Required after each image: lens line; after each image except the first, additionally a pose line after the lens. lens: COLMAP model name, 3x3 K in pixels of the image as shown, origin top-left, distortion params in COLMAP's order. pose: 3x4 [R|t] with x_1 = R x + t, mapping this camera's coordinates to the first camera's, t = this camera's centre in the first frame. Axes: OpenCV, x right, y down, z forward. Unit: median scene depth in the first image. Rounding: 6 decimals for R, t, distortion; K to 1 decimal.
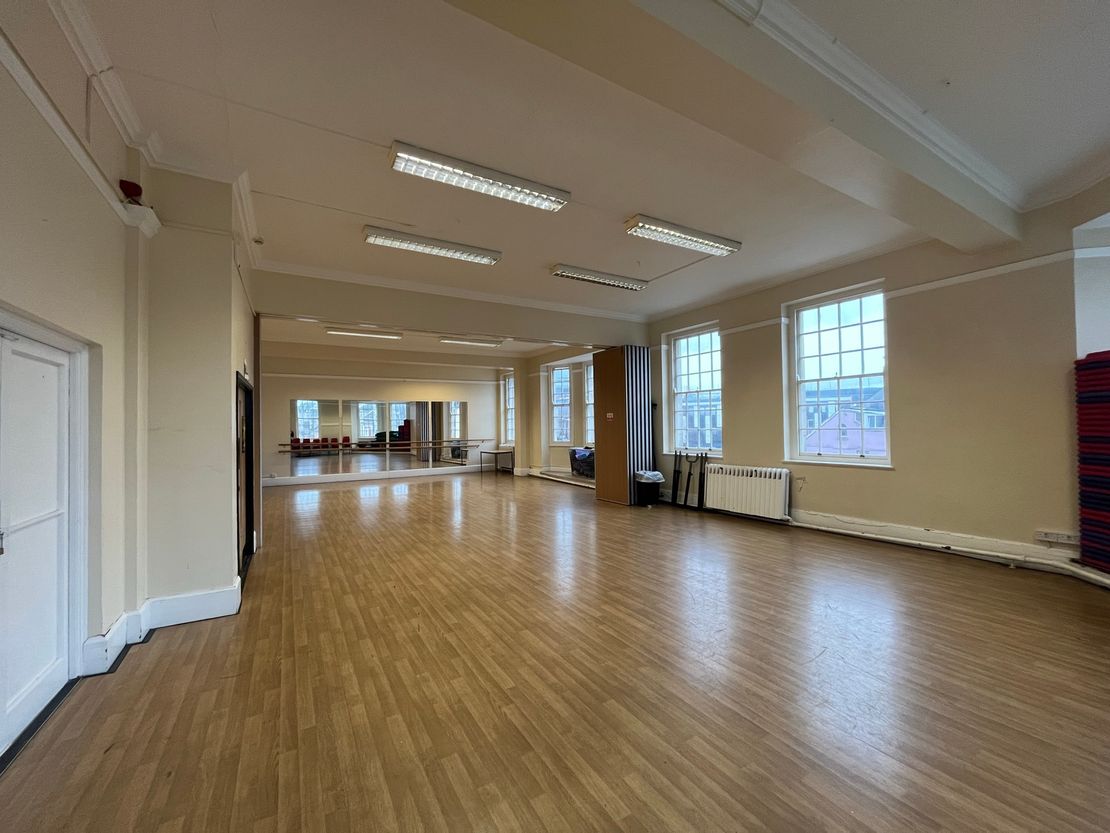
lens RADIAL K [[448.3, 0, 553.7], [0, 448.3, 427.1], [0, 0, 1]] dist [-0.001102, 0.000455]
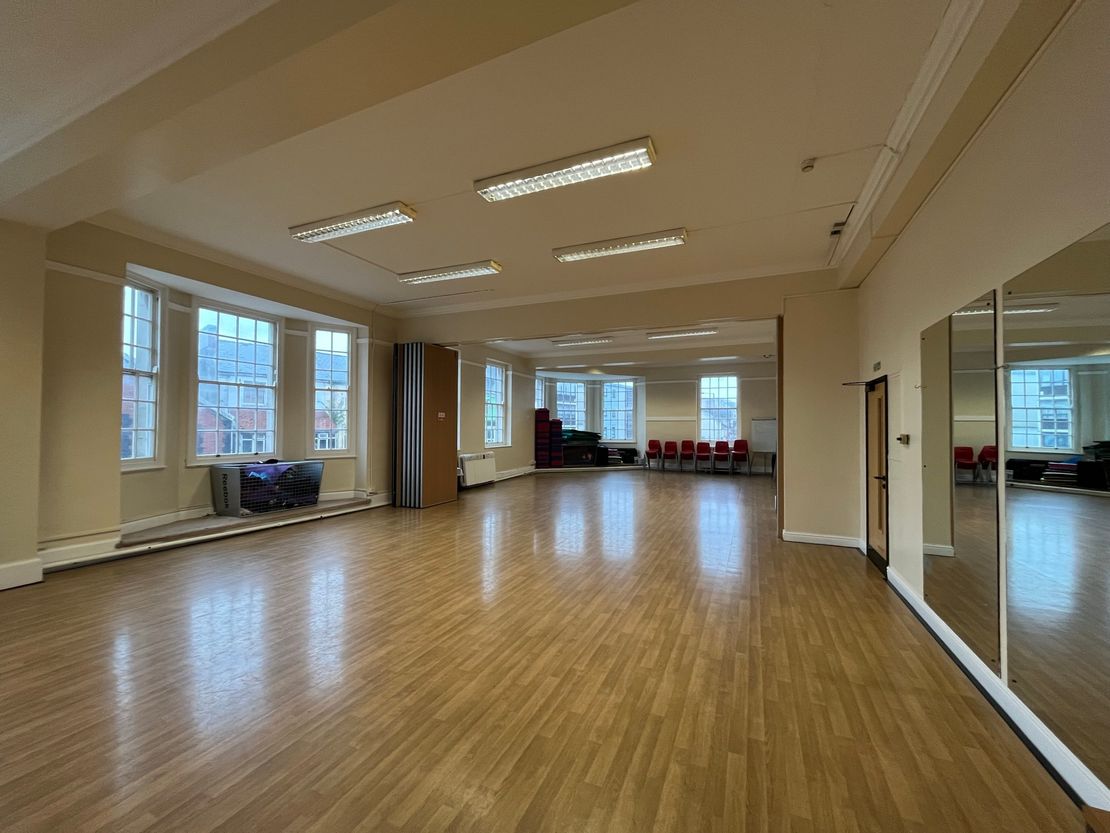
lens RADIAL K [[448.3, 0, 553.3], [0, 448.3, 413.2], [0, 0, 1]] dist [-0.001102, 0.000455]
pose [[-0.573450, 0.031807, 0.818623, -0.993745], [-0.000476, 0.999233, -0.039158, 0.009930], [-0.819241, -0.022845, -0.572995, 1.659199]]
